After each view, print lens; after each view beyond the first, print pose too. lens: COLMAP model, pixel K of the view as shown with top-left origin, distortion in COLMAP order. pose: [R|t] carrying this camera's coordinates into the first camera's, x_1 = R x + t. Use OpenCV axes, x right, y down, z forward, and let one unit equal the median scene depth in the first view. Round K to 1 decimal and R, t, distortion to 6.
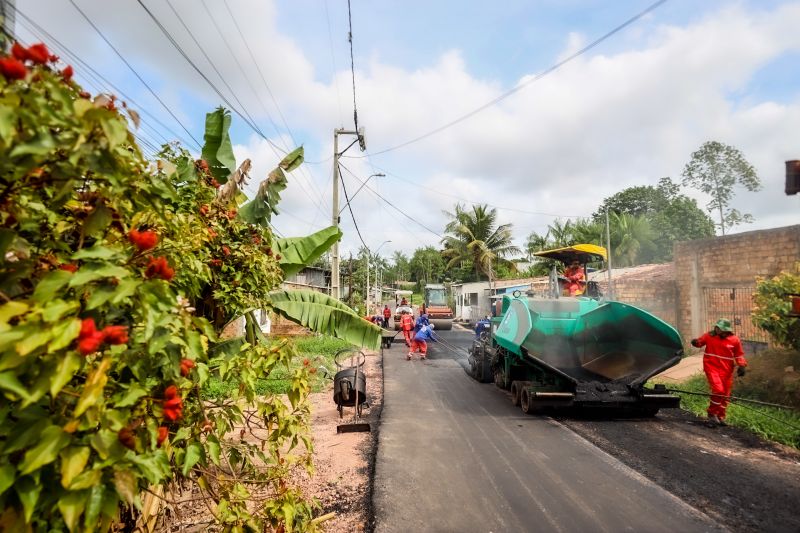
lens RADIAL K [[366.1, 0, 390.3], [0, 366.1, 269.1], [0, 0, 1]] dist [-0.038853, 0.010844]
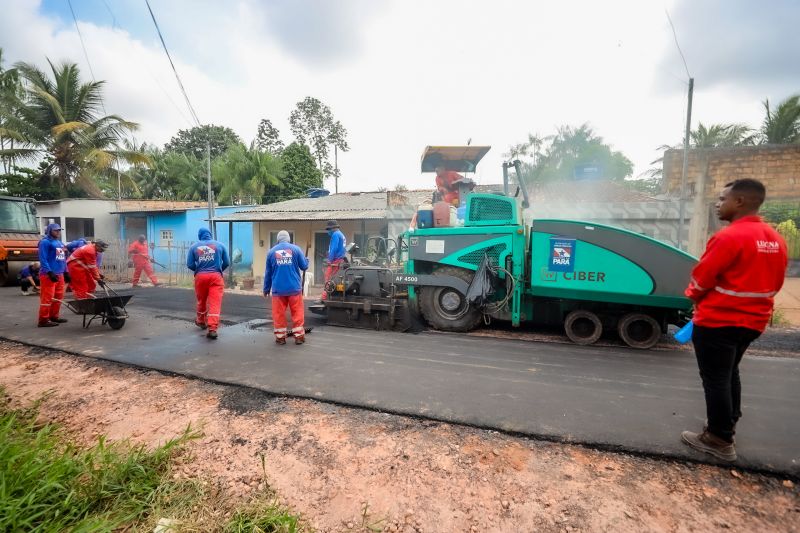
lens RADIAL K [[366.1, 0, 390.3], [0, 366.1, 269.1], [0, 0, 1]] dist [-0.038853, 0.010844]
pose [[0.412946, -0.059760, 0.908793, -0.264432], [-0.079131, 0.991717, 0.101169, 0.185833], [-0.907311, -0.113691, 0.404797, 1.351481]]
